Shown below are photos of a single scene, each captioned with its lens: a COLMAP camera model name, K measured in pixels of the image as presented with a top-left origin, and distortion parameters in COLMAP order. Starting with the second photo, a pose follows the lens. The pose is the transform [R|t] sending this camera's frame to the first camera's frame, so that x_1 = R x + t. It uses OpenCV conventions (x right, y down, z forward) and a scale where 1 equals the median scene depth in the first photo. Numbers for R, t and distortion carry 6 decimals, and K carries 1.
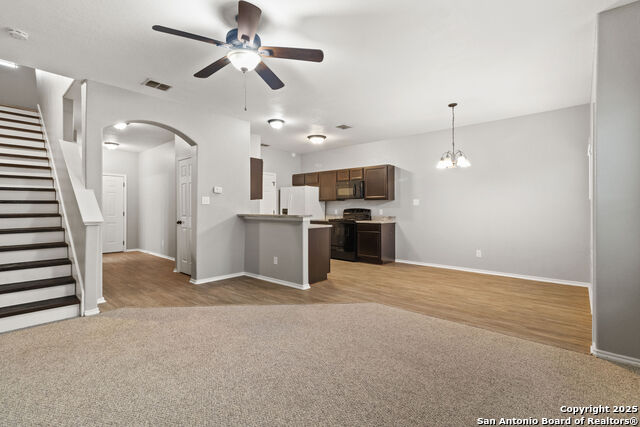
lens RADIAL K [[298.5, 0, 321.3], [0, 298.5, 209.1], [0, 0, 1]] dist [0.001220, -0.000078]
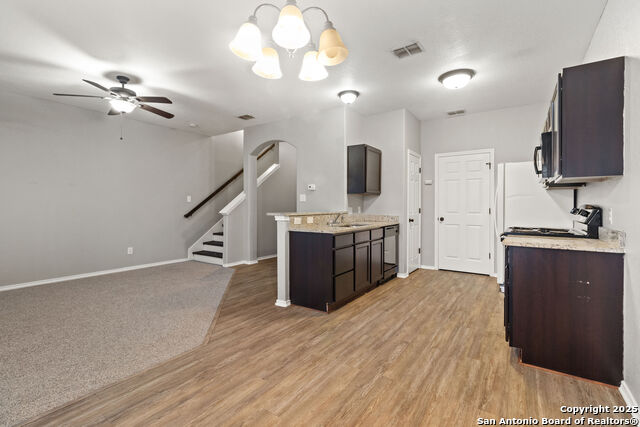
lens RADIAL K [[298.5, 0, 324.3], [0, 298.5, 206.1], [0, 0, 1]] dist [0.001220, -0.000078]
pose [[0.116774, 0.000509, -0.993158, 0.888442], [-0.004869, 0.999988, -0.000060, 0.000550], [0.993147, 0.004843, 0.116775, 1.204003]]
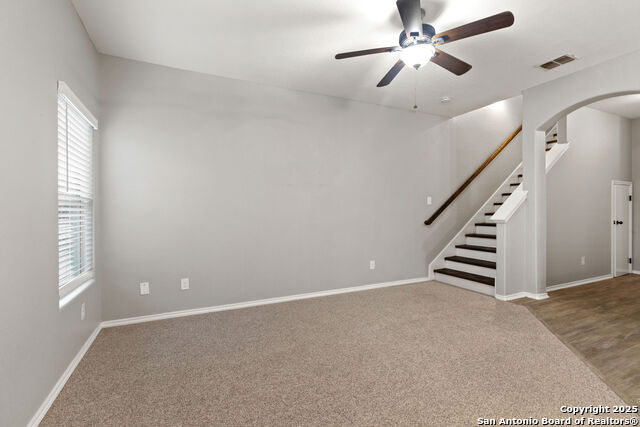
lens RADIAL K [[298.5, 0, 319.5], [0, 298.5, 210.2], [0, 0, 1]] dist [0.001220, -0.000078]
pose [[-0.410215, 0.002814, -0.911985, 0.505097], [0.005219, 0.999986, 0.000738, 0.001595], [0.911974, -0.004457, -0.410224, 0.731569]]
